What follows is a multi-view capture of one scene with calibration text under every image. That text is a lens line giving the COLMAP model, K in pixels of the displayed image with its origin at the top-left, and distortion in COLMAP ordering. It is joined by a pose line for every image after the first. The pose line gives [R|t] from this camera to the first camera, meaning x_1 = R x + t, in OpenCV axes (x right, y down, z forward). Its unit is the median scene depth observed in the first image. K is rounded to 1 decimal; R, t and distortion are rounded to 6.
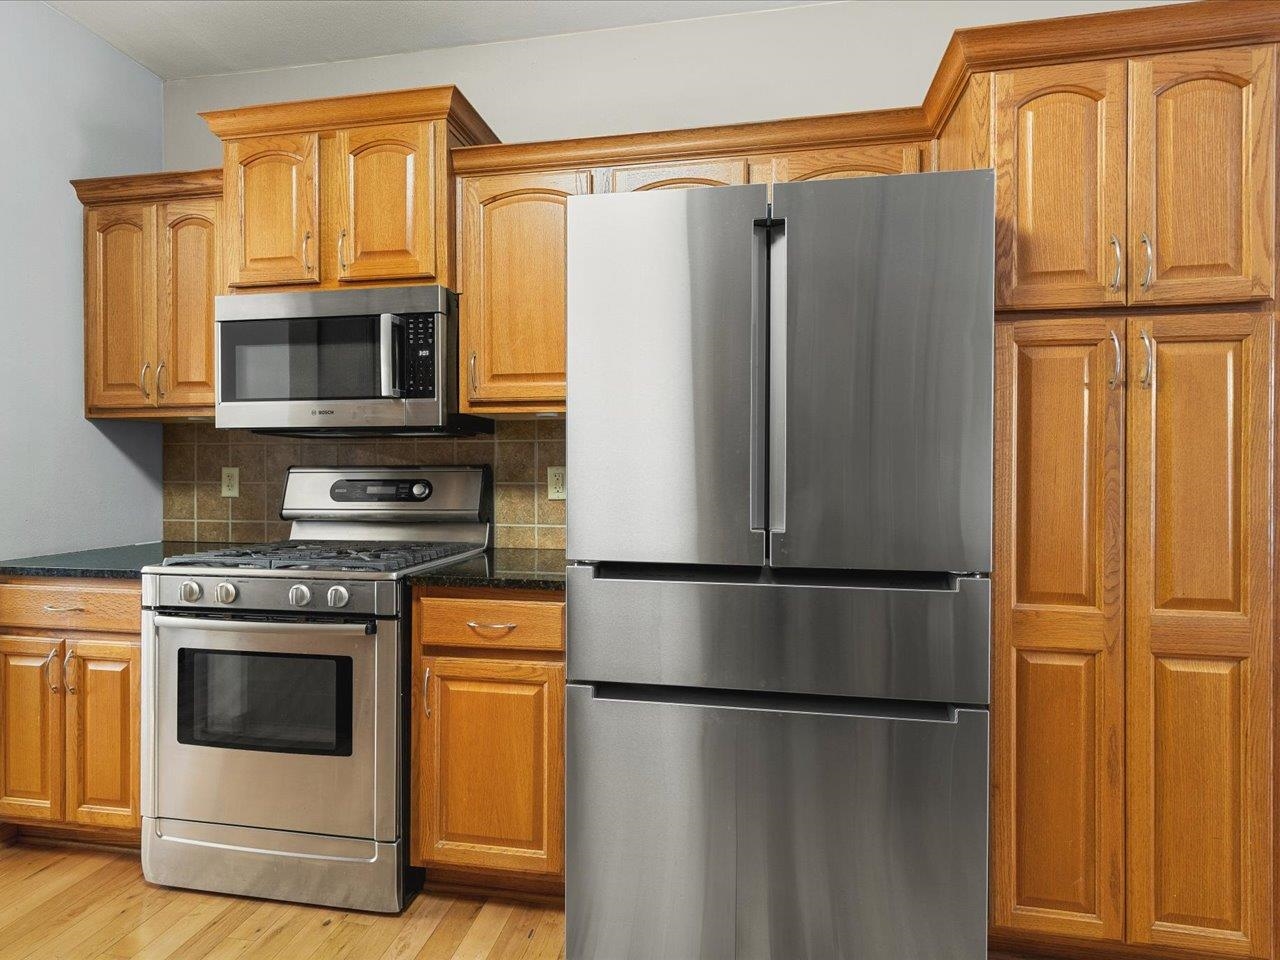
lens RADIAL K [[665.3, 0, 640.4], [0, 665.3, 473.6], [0, 0, 1]] dist [0.012099, -0.002589]
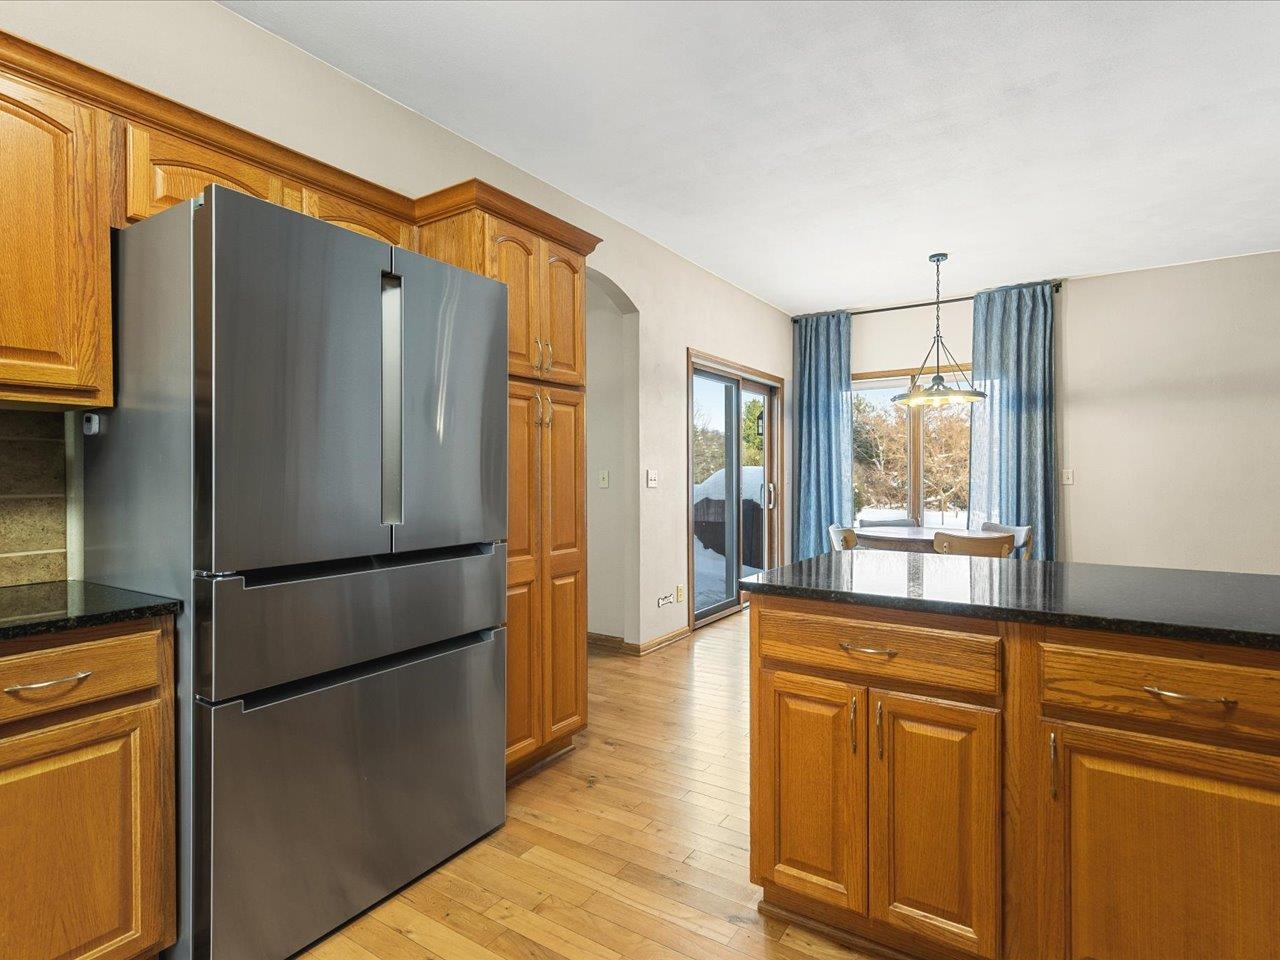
lens RADIAL K [[665.3, 0, 640.8], [0, 665.3, 479.1], [0, 0, 1]] dist [0.012099, -0.002589]
pose [[0.390143, -0.012288, 0.920672, -0.751892], [0.010634, 0.999904, 0.008839, -0.004315], [-0.920693, 0.006342, 0.390236, 0.088490]]
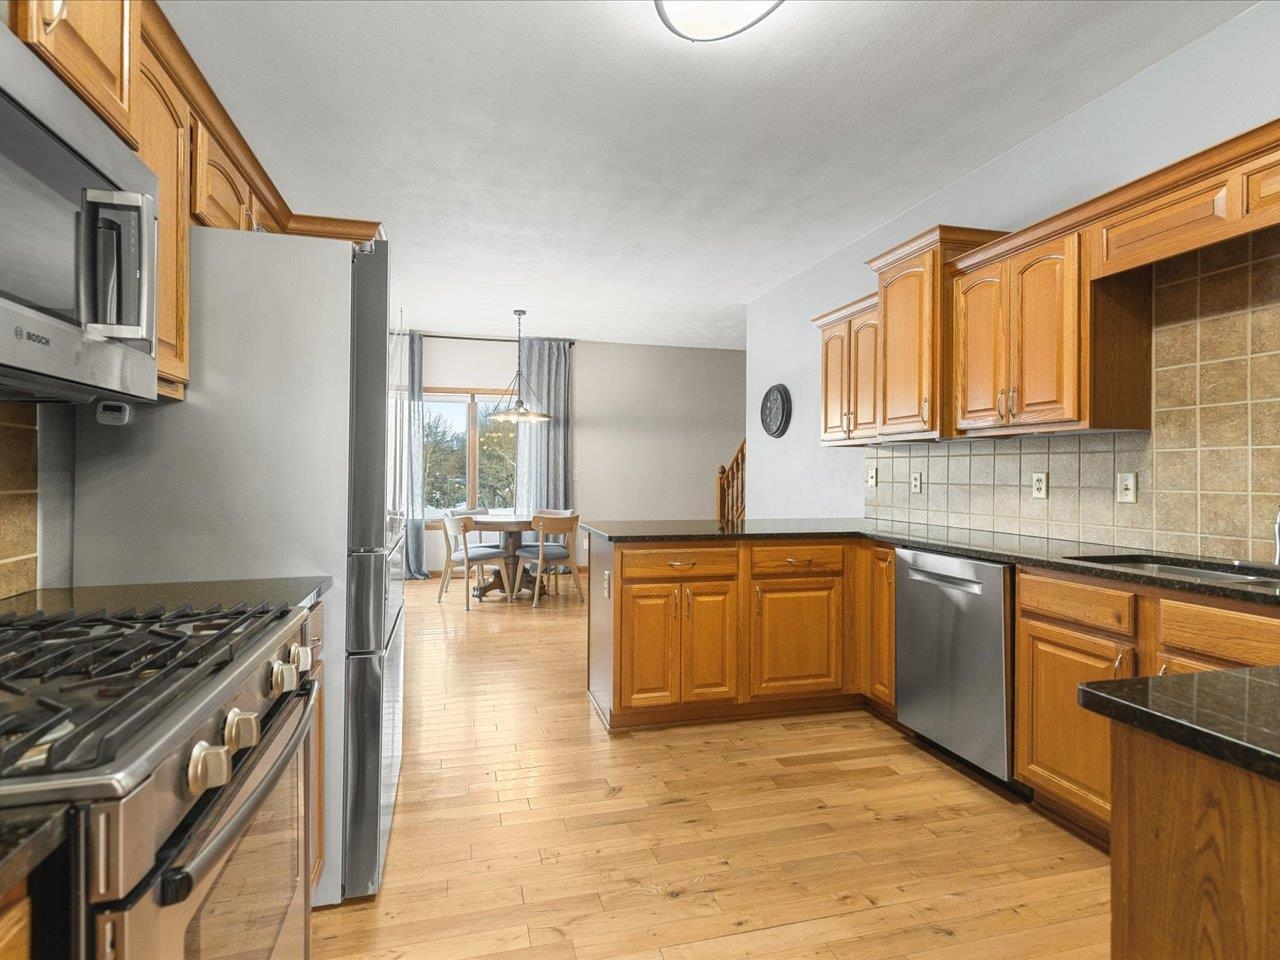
lens RADIAL K [[665.3, 0, 628.9], [0, 665.3, 474.0], [0, 0, 1]] dist [0.012099, -0.002589]
pose [[-0.421024, -0.005778, 0.907031, -1.405809], [-0.000193, 0.999980, 0.006281, -0.008675], [-0.907049, 0.002469, -0.421017, 1.152426]]
